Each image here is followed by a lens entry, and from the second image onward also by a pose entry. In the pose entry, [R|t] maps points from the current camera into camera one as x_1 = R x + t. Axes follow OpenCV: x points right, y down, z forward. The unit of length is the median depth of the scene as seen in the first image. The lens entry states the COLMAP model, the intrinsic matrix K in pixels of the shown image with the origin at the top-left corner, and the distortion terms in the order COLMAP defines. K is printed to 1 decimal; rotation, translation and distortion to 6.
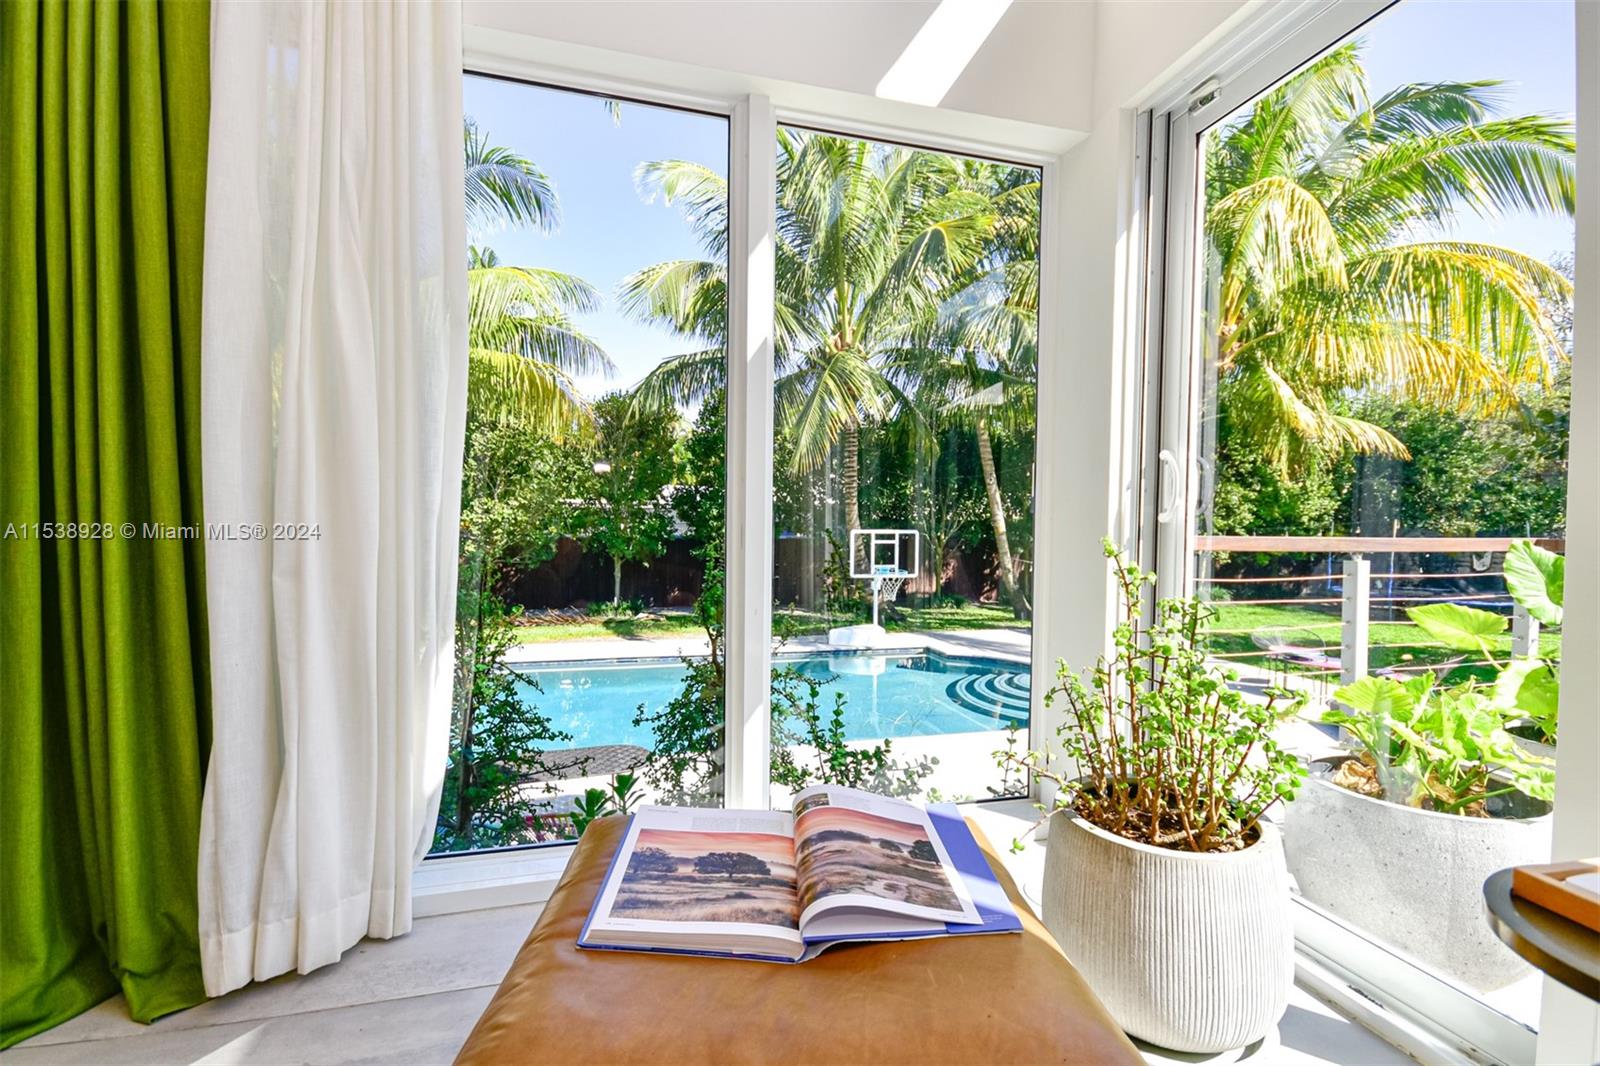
lens RADIAL K [[708.9, 0, 799.7], [0, 708.9, 542.2], [0, 0, 1]] dist [0.011765, -0.006810]
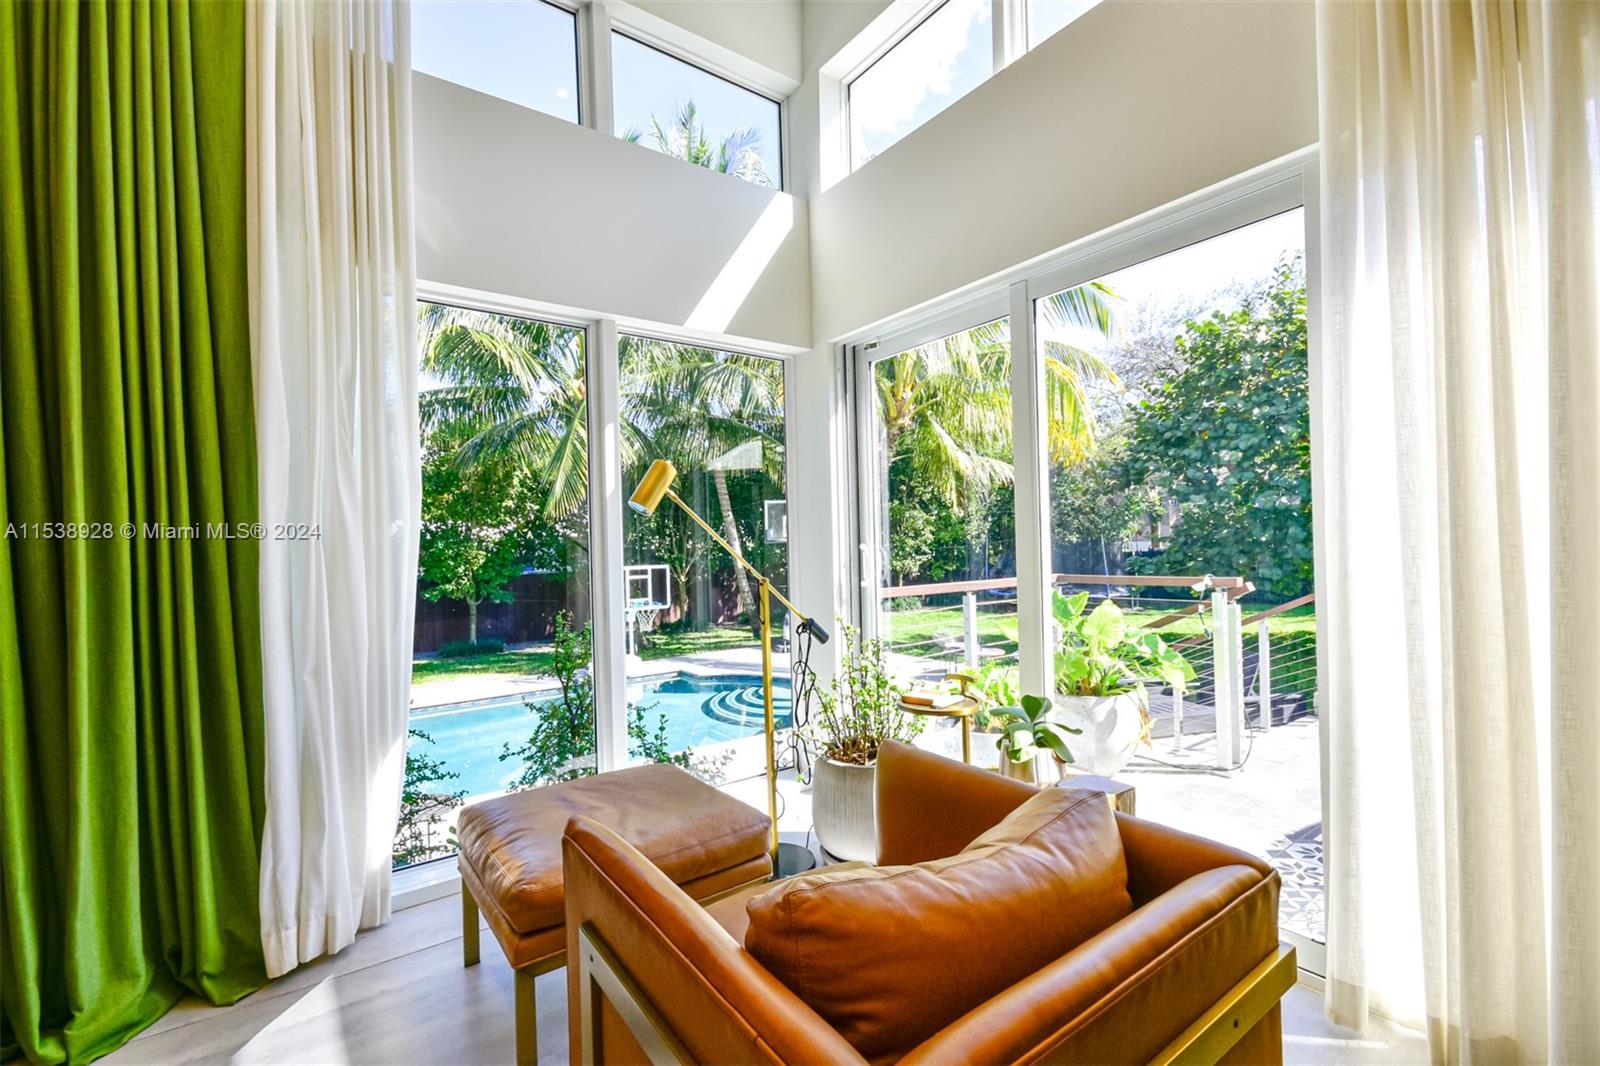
lens RADIAL K [[708.9, 0, 799.7], [0, 708.9, 542.2], [0, 0, 1]] dist [0.011765, -0.006810]
pose [[0.929986, -0.034973, 0.365928, -0.048355], [0.045750, 0.998736, -0.020819, -0.021324], [-0.364738, 0.036103, 0.930410, -0.103143]]
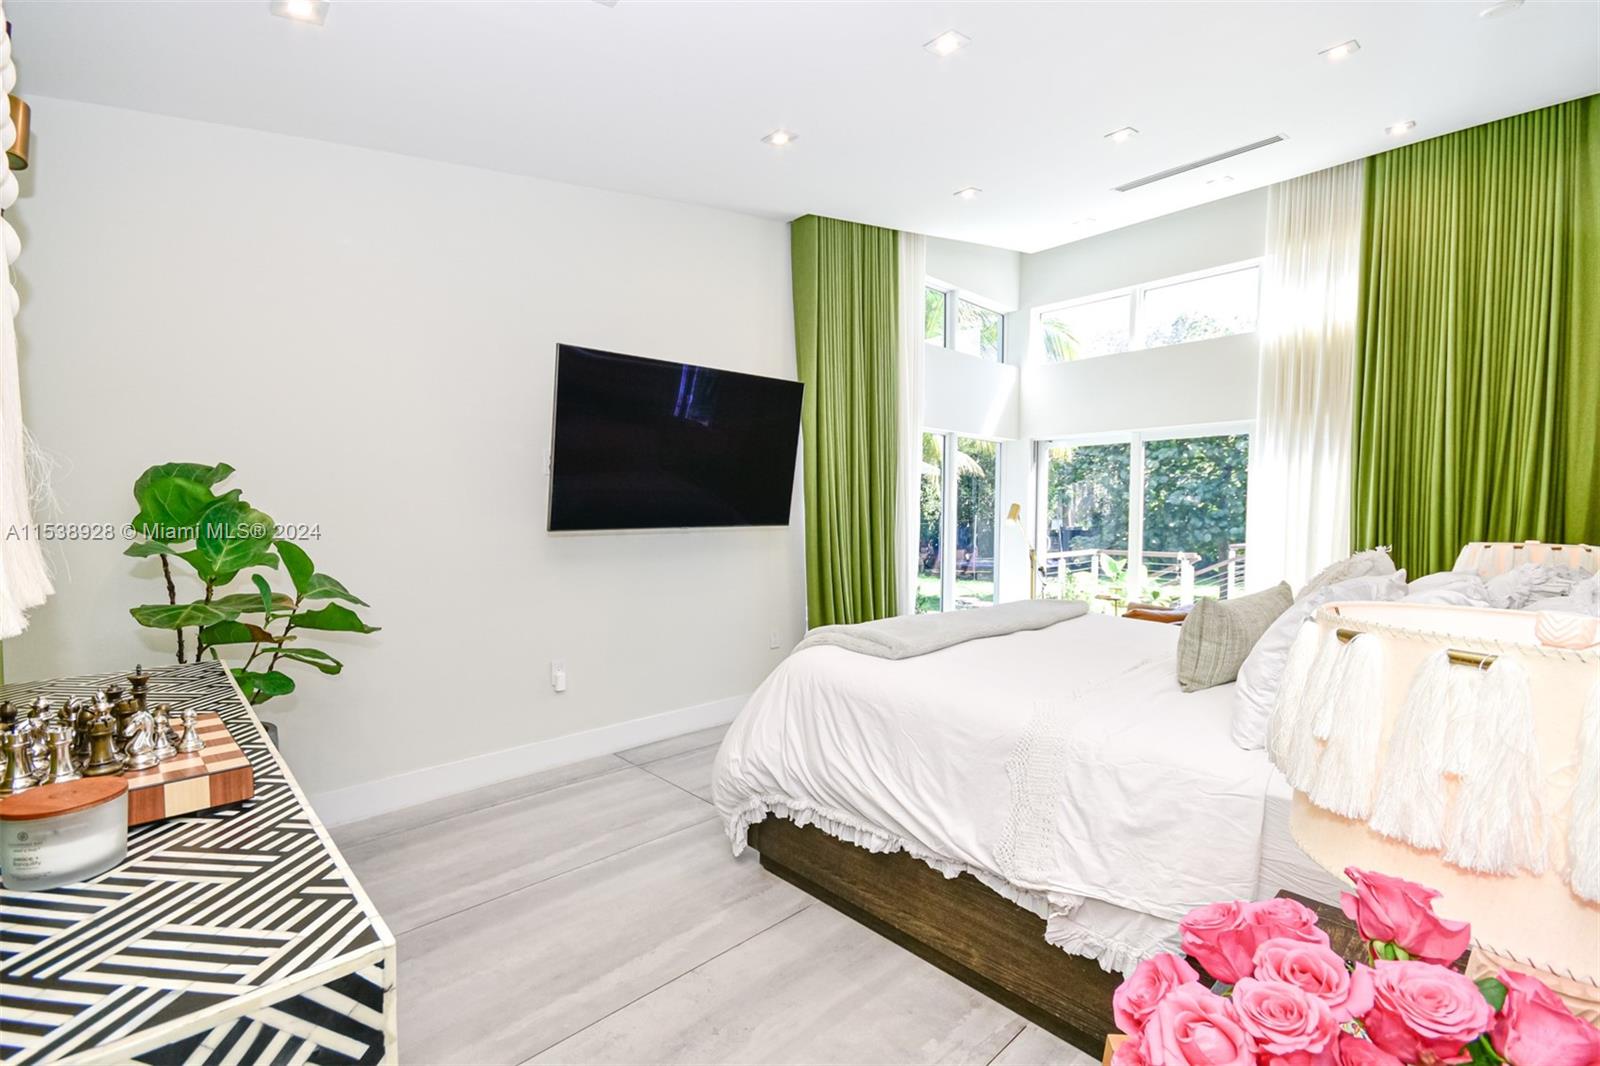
lens RADIAL K [[726.1, 0, 766.6], [0, 726.1, 534.4], [0, 0, 1]] dist [-0.000161, -0.000446]
pose [[0.887830, -0.024145, 0.459538, -0.484281], [0.017543, 0.999672, 0.018632, -0.043927], [-0.459837, -0.008480, 0.887963, -0.329085]]
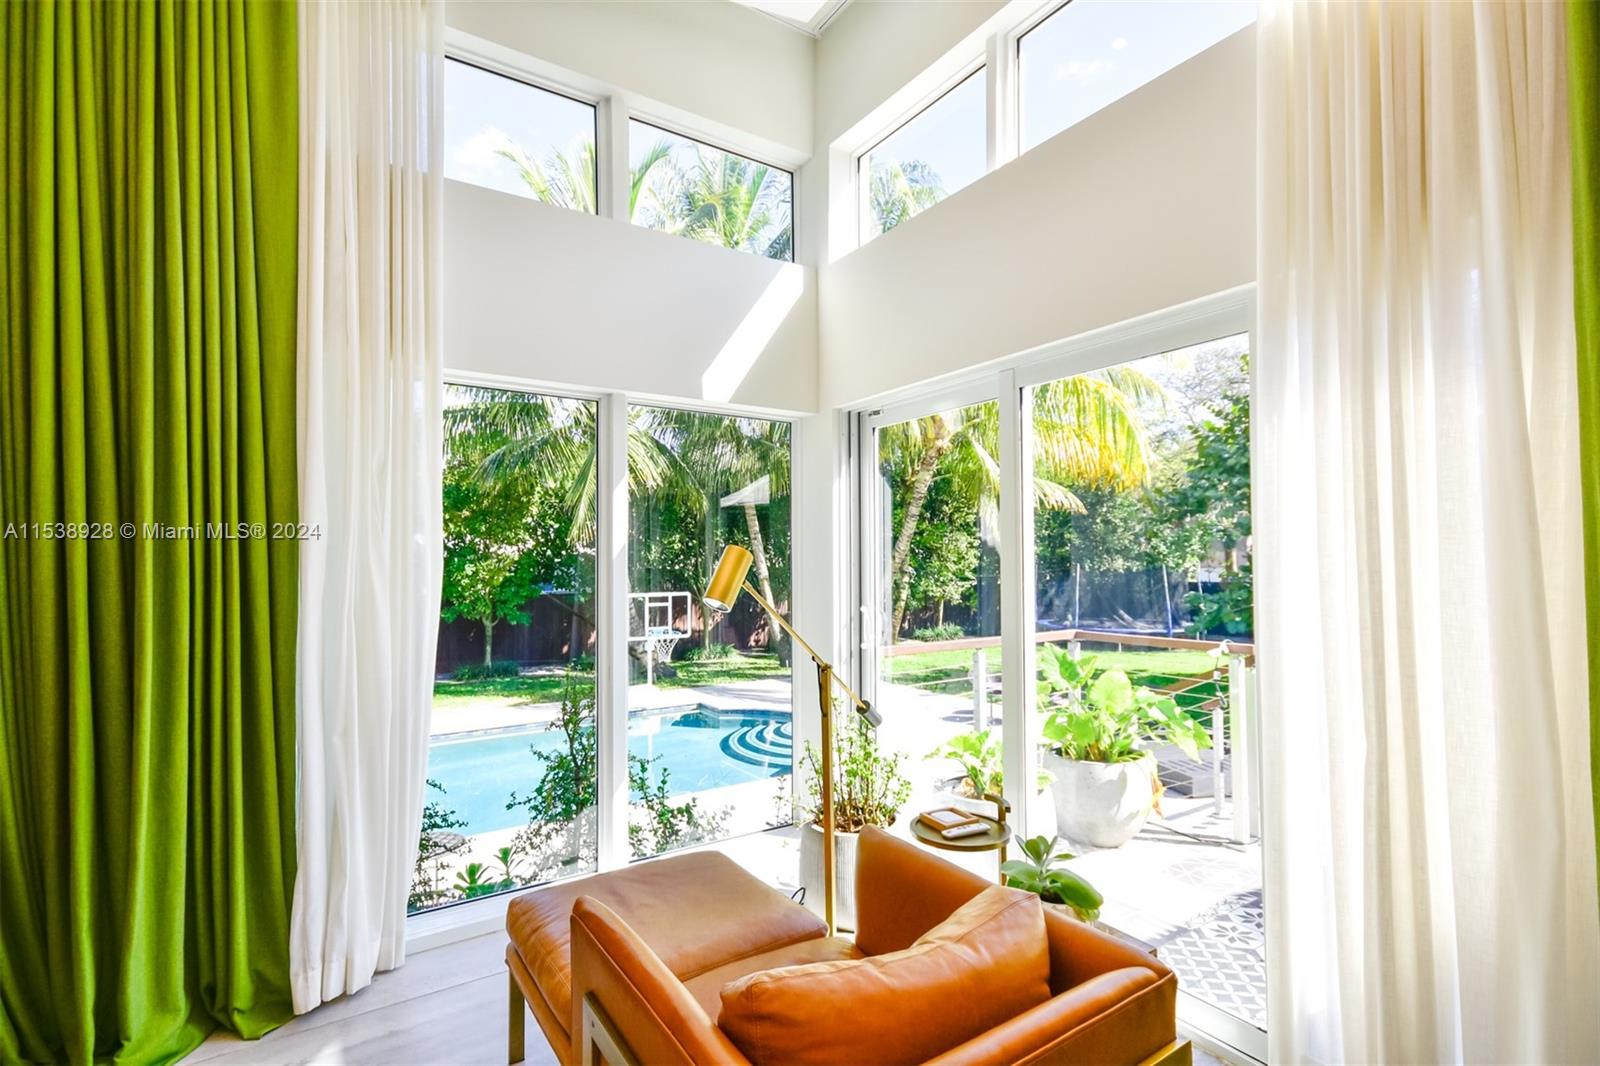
lens RADIAL K [[769.4, 0, 800.3], [0, 769.4, 539.9], [0, 0, 1]] dist [0.019156, -0.000737]
pose [[0.947785, -0.009021, 0.318782, -0.044234], [0.024412, 0.998719, -0.044320, -0.042602], [-0.317974, 0.049788, 0.946791, -0.144616]]
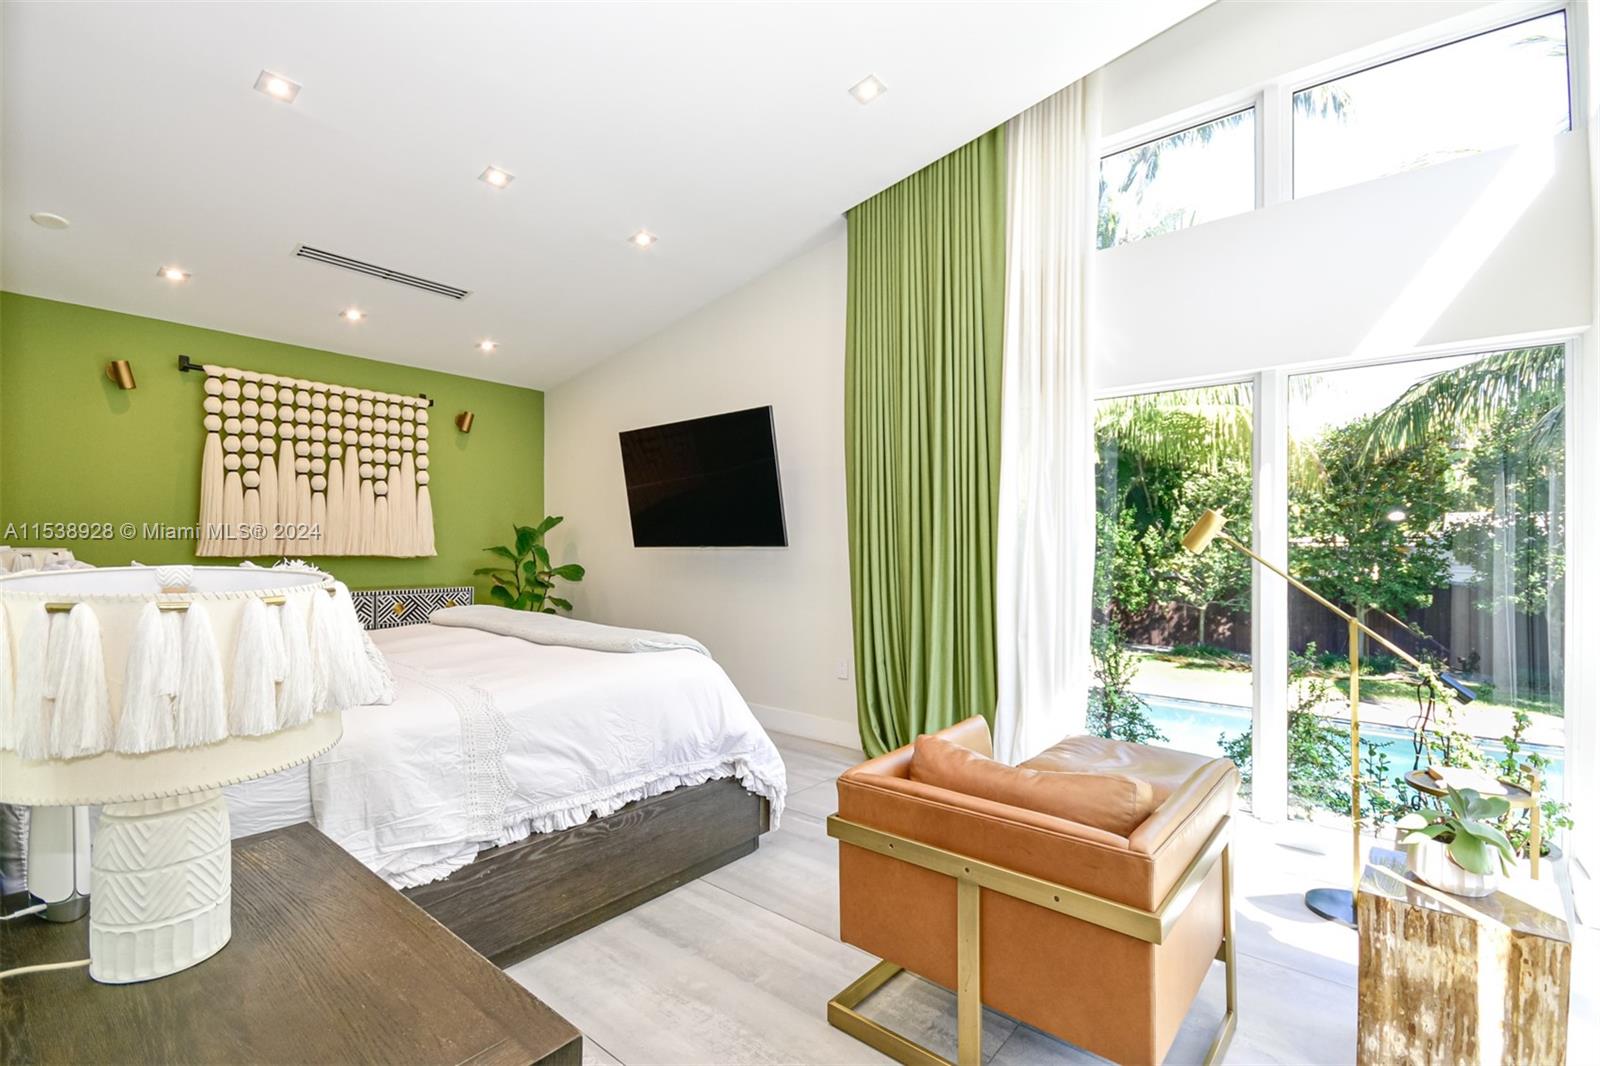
lens RADIAL K [[726.1, 0, 766.6], [0, 726.1, 534.4], [0, 0, 1]] dist [-0.000161, -0.000446]
pose [[0.555655, -0.019646, -0.831181, 0.138355], [-0.020260, 0.999104, -0.037159, -0.030413], [0.831166, 0.037487, 0.554759, -0.179336]]
